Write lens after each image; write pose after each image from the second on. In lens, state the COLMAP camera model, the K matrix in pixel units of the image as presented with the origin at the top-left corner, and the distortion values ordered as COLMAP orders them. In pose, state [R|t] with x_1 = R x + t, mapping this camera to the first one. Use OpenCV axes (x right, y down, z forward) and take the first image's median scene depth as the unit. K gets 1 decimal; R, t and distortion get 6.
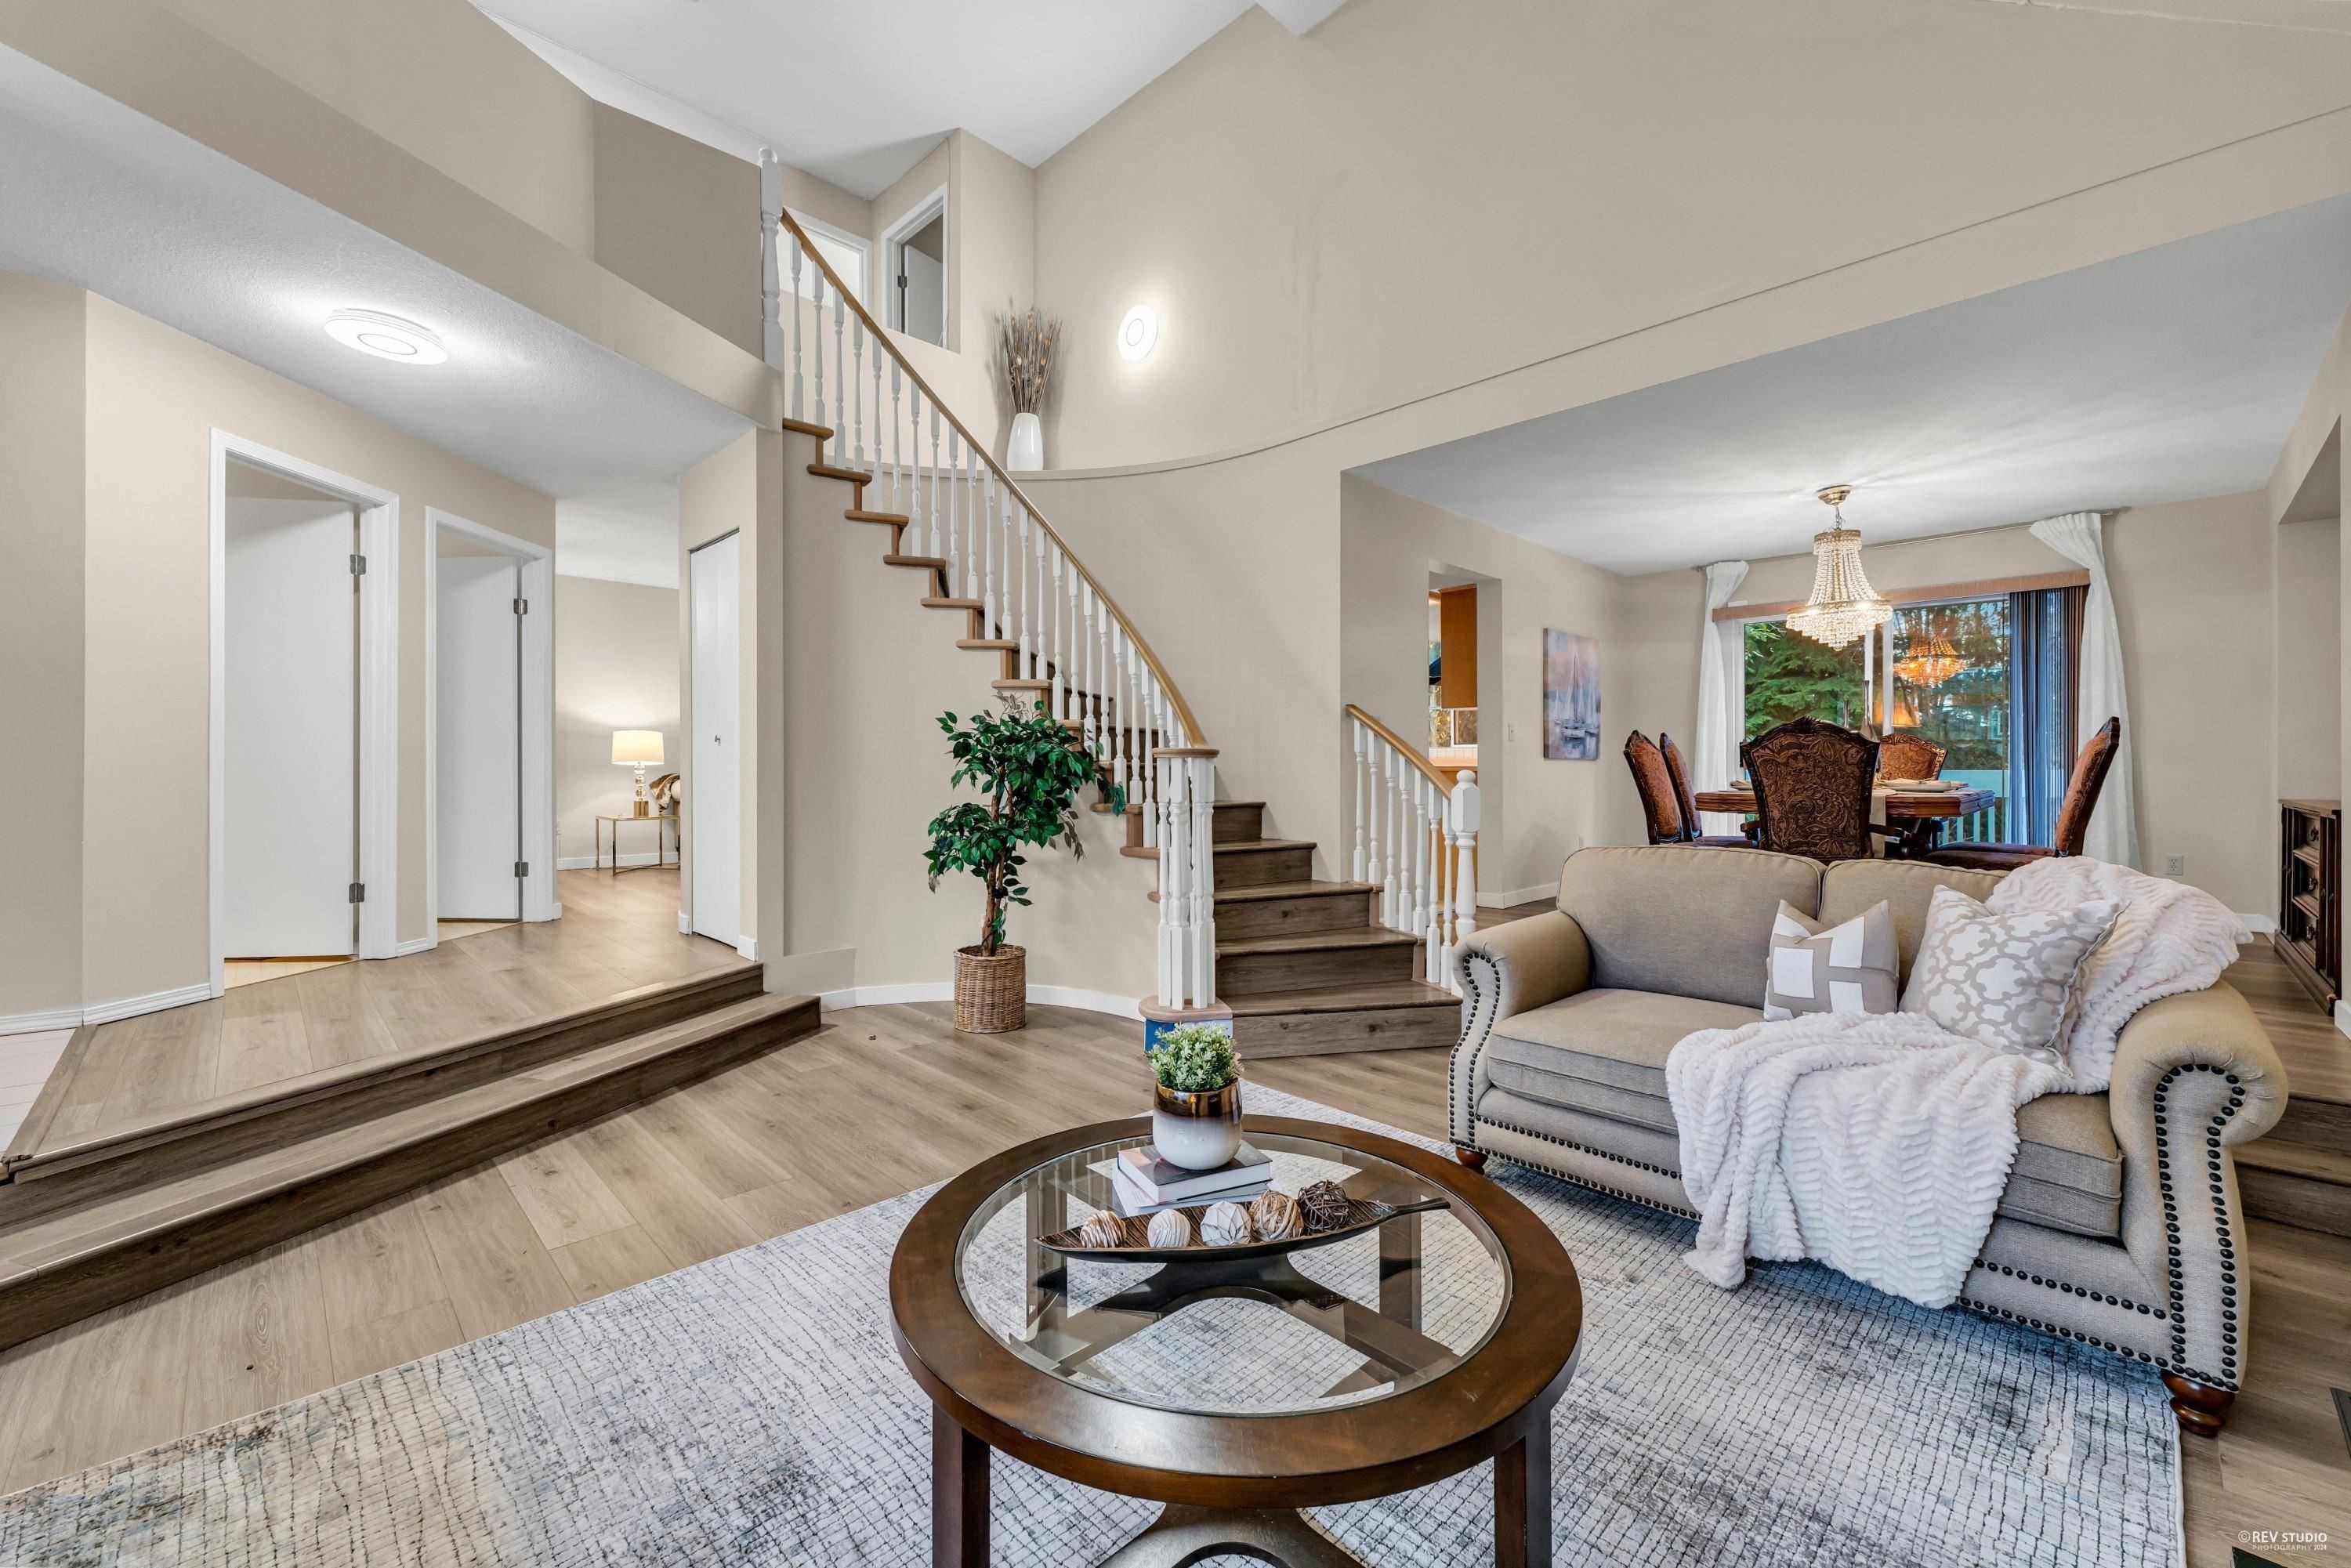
lens RADIAL K [[939.9, 0, 1166.4], [0, 939.9, 770.6], [0, 0, 1]] dist [-0.000520, -0.000049]
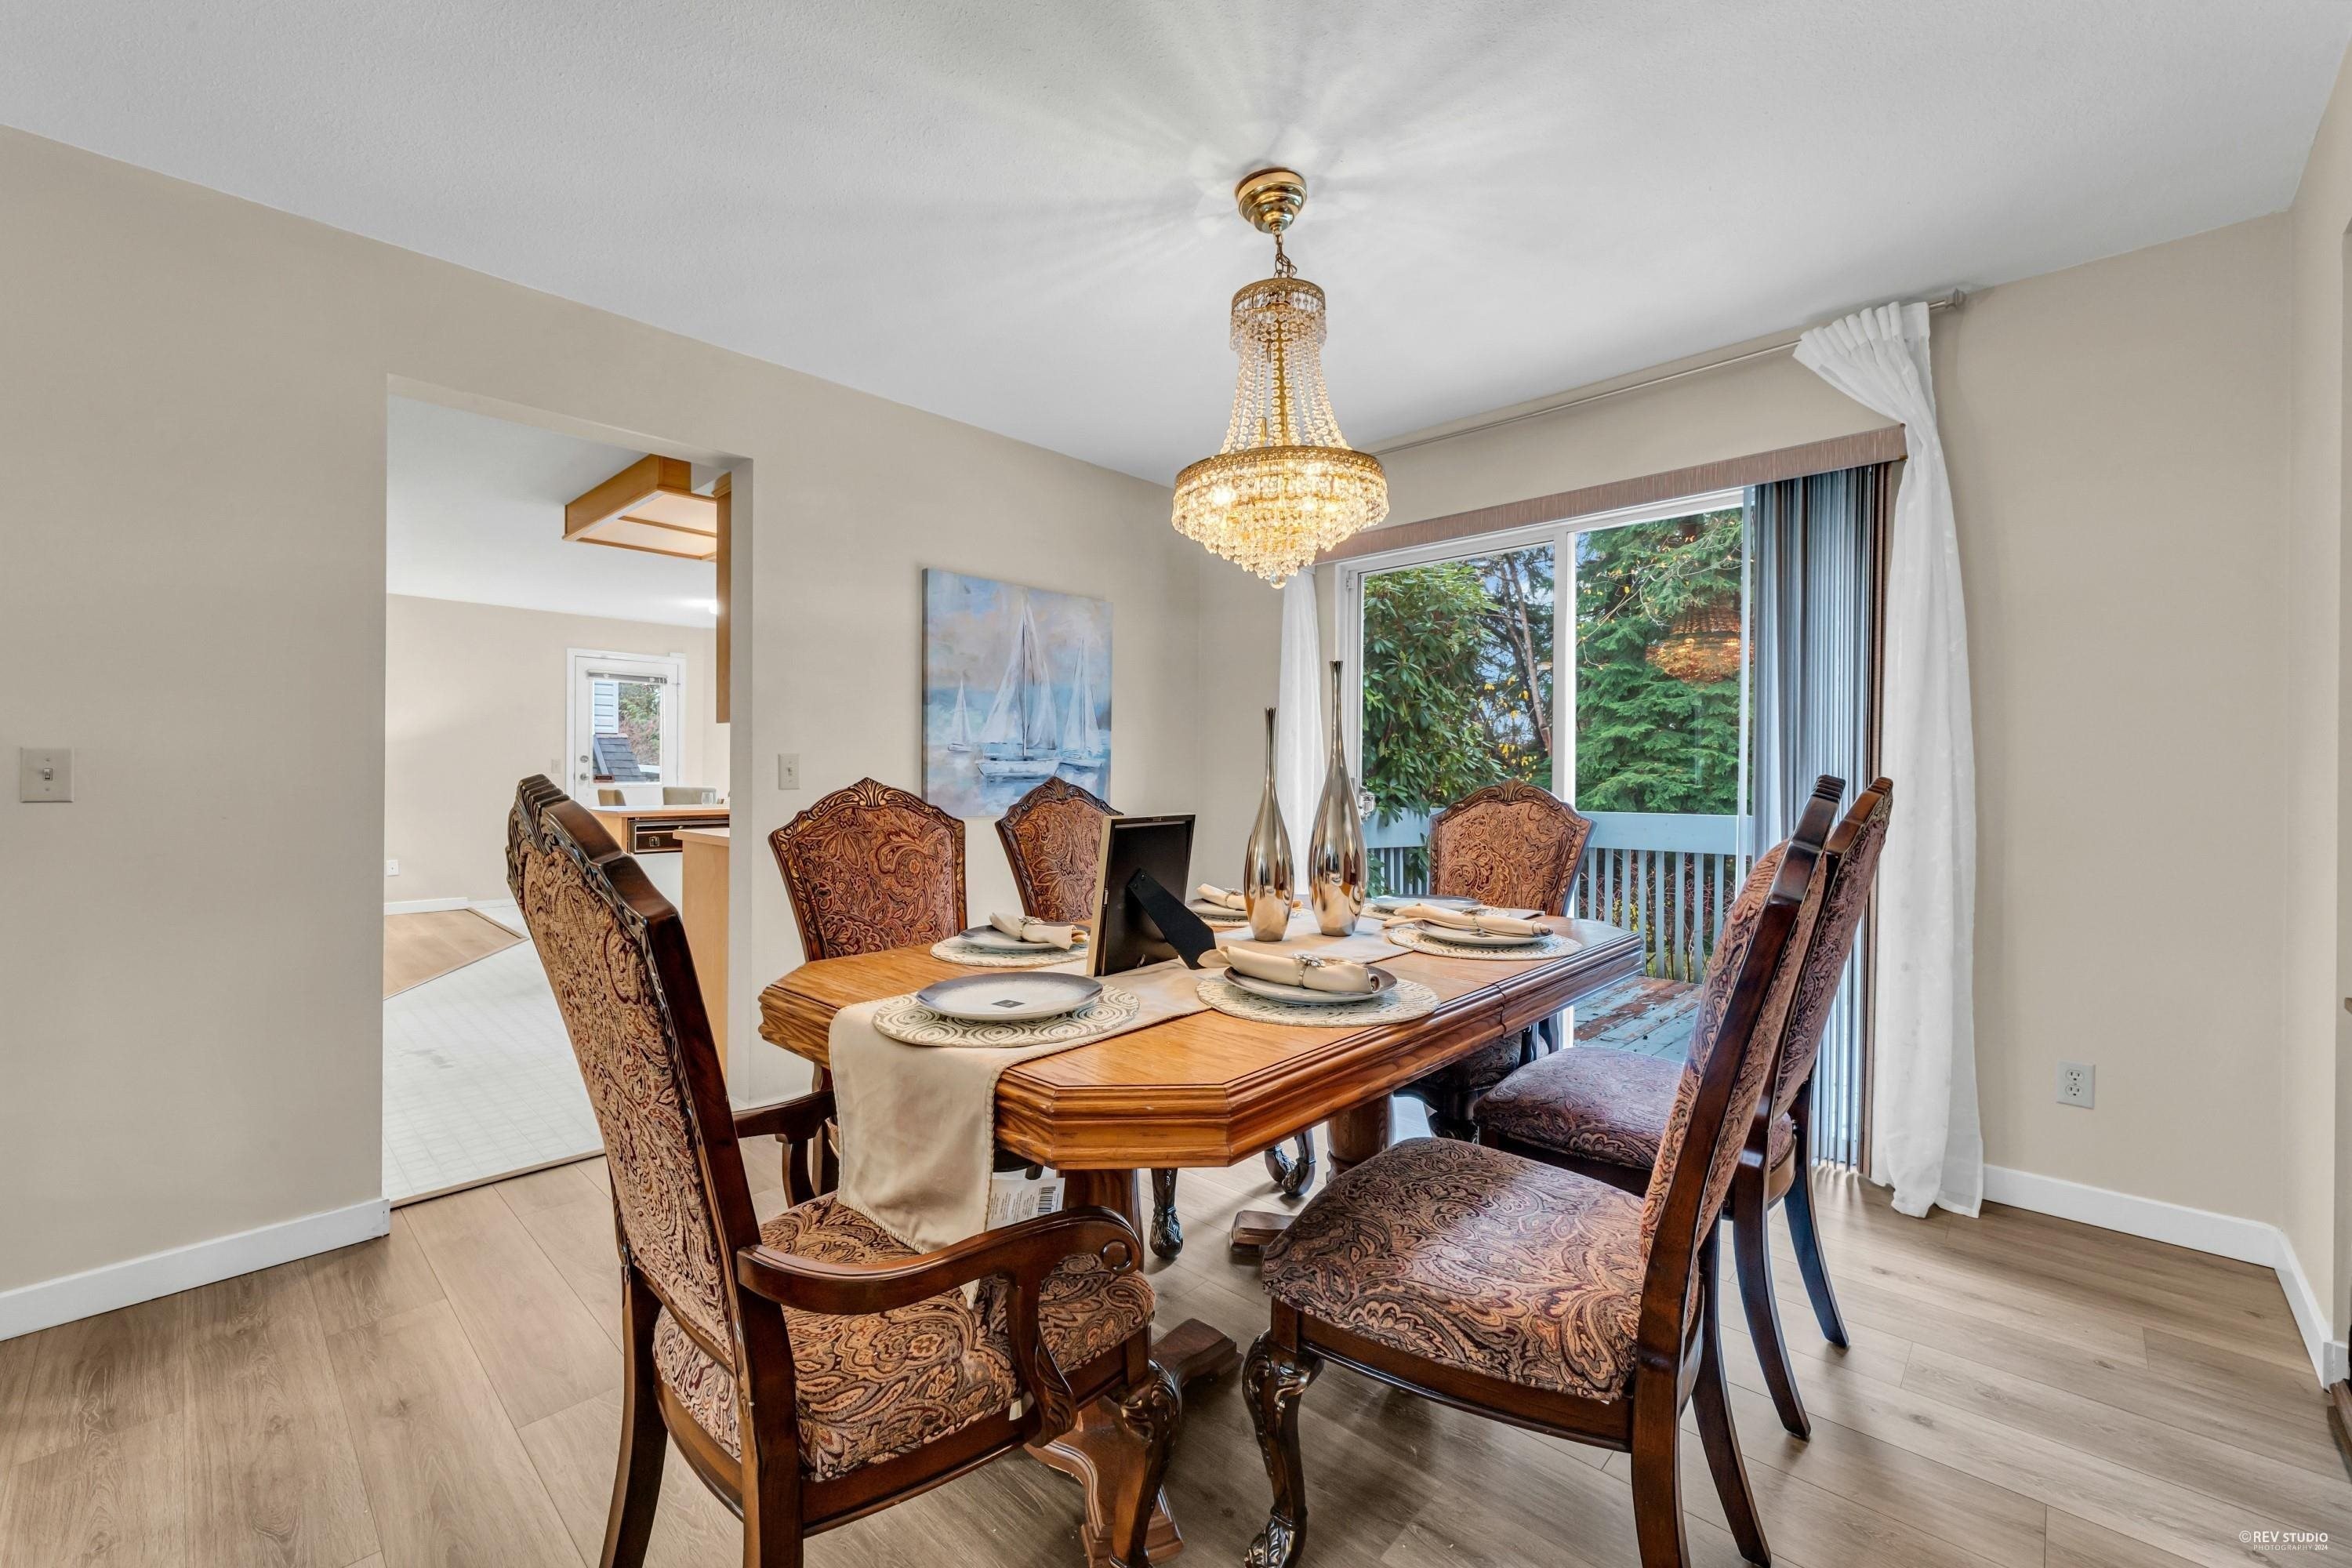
lens RADIAL K [[936.6, 0, 1176.0], [0, 936.6, 784.0], [0, 0, 1]] dist [0.001346, -0.000498]
pose [[0.999157, -0.003804, 0.040868, 0.717648], [0.003446, 0.999955, 0.008842, -0.050266], [-0.040900, -0.008694, 0.999125, 0.655460]]
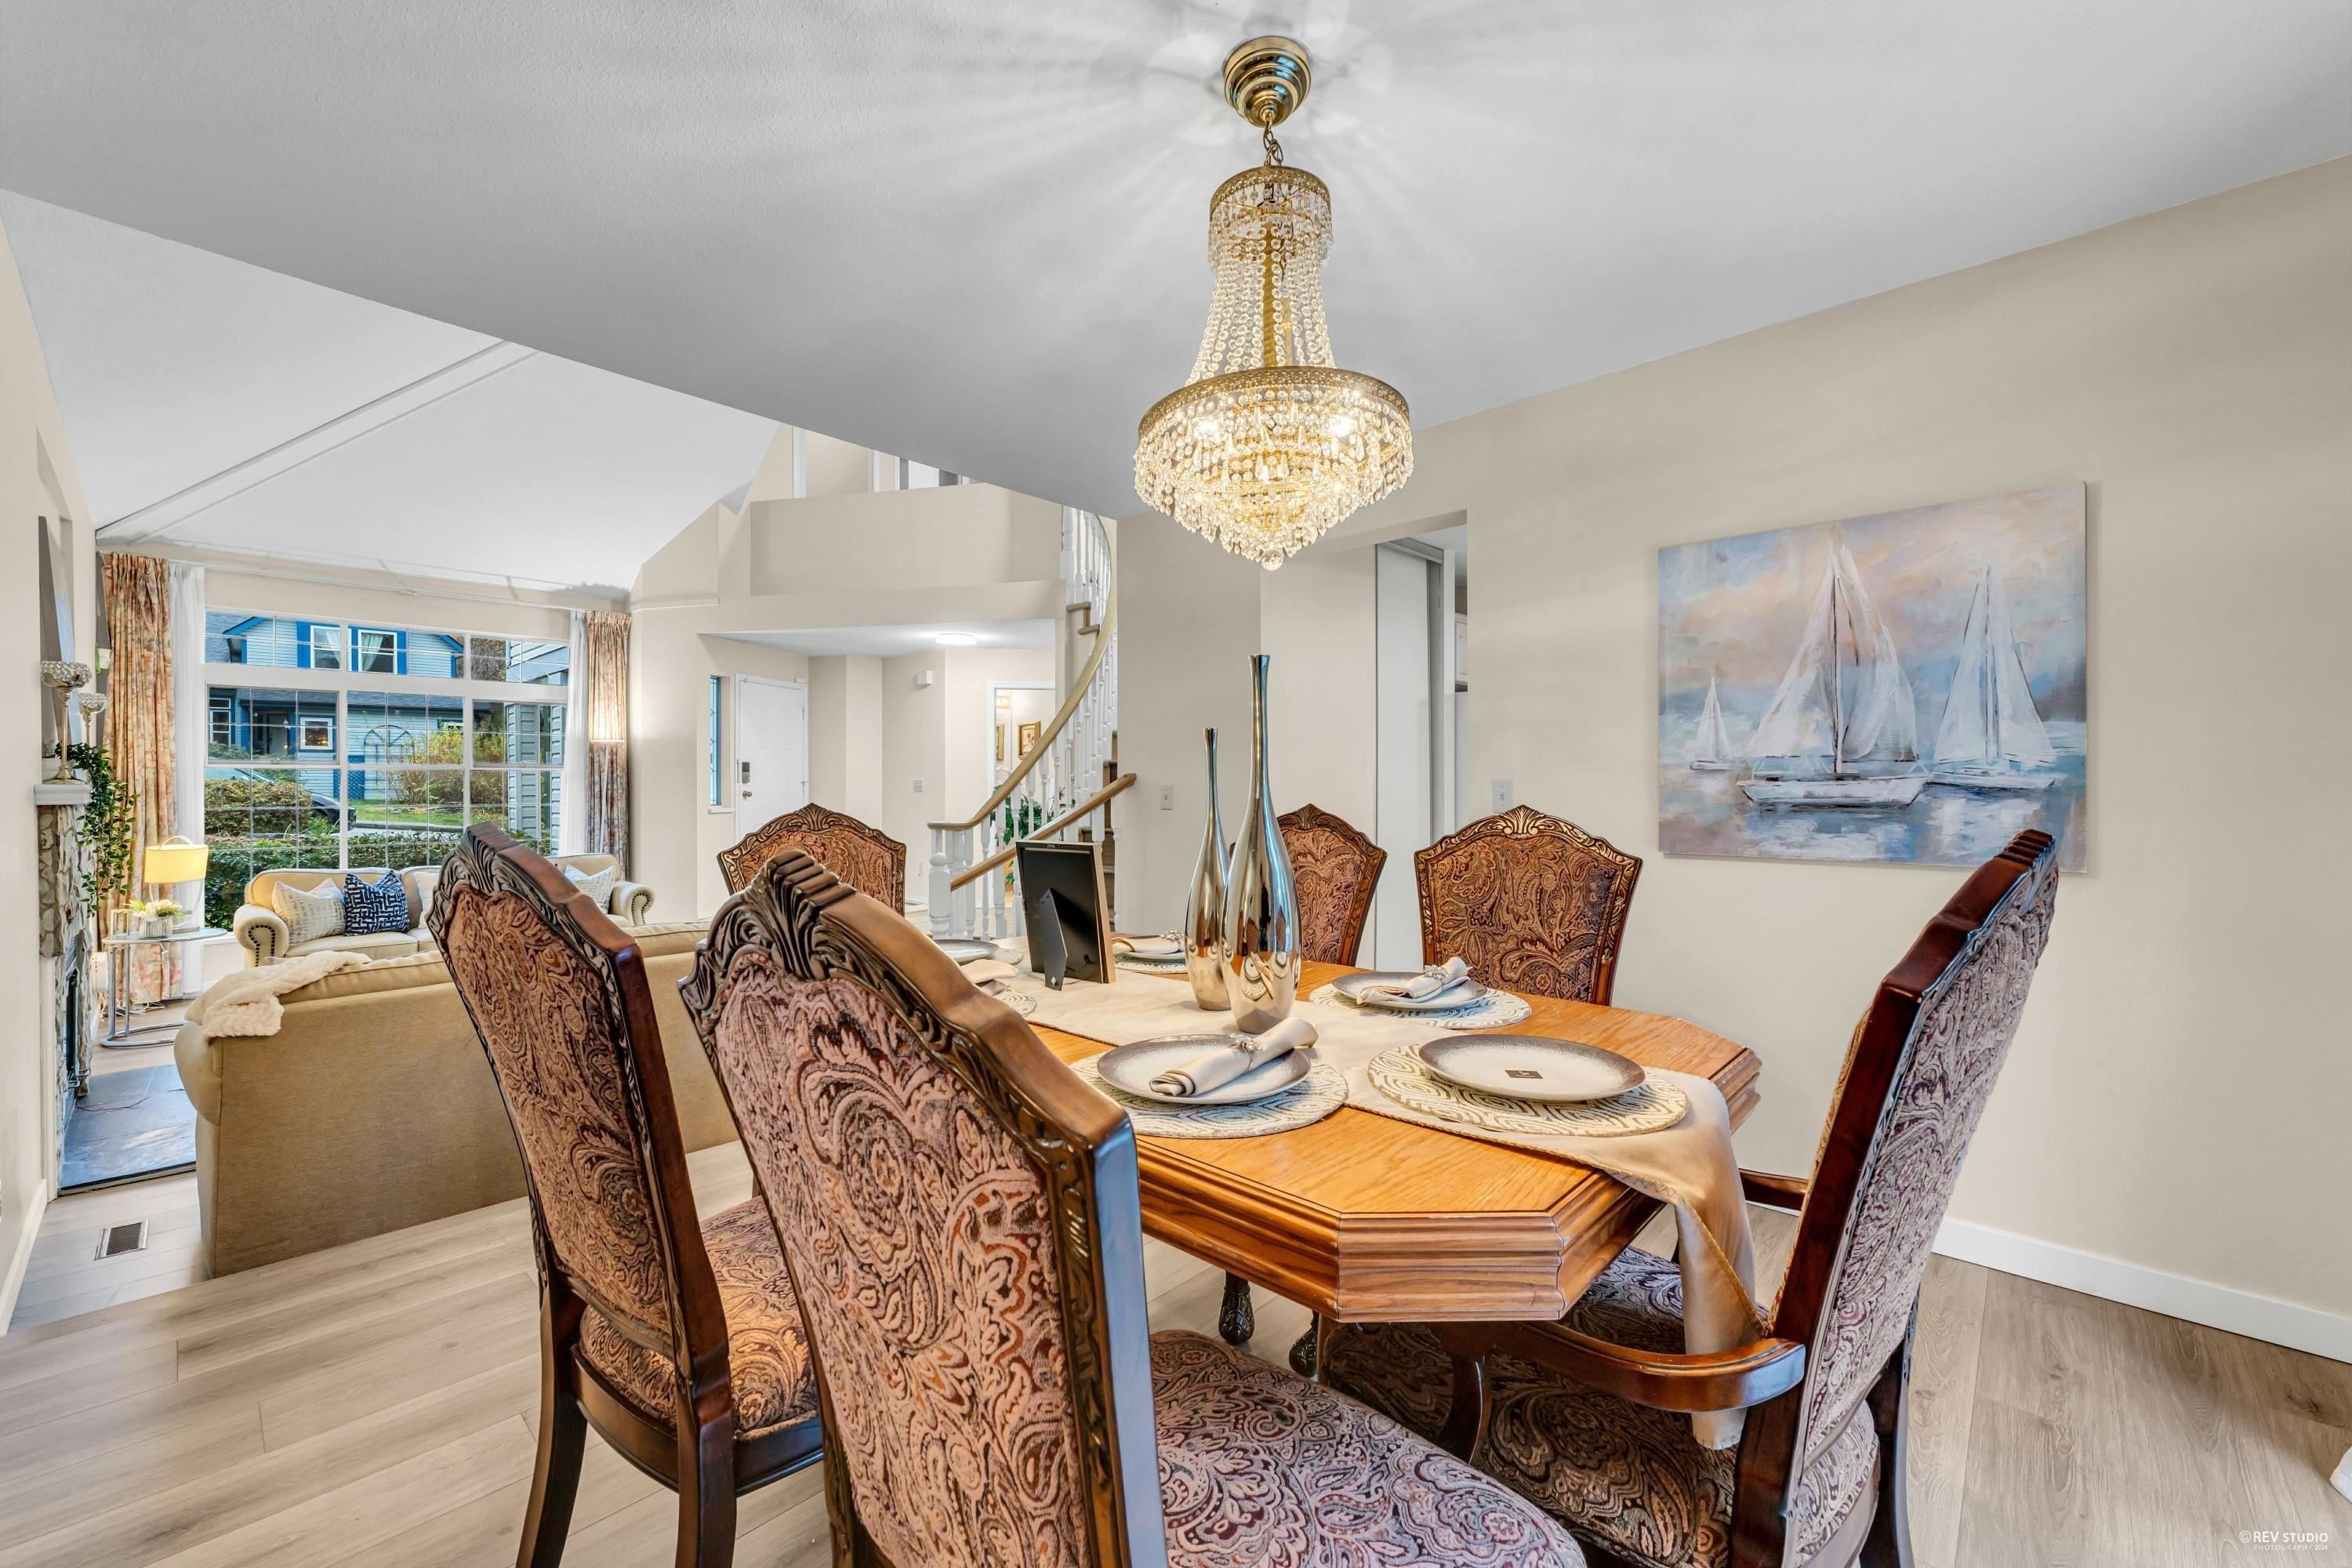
lens RADIAL K [[929.2, 0, 1170.2], [0, 929.2, 785.3], [0, 0, 1]] dist [-0.000230, 0.000428]
pose [[0.040303, -0.002794, -0.999184, 1.125216], [0.001779, 0.999995, -0.002725, -0.059767], [0.999186, -0.001668, 0.040307, 1.045897]]
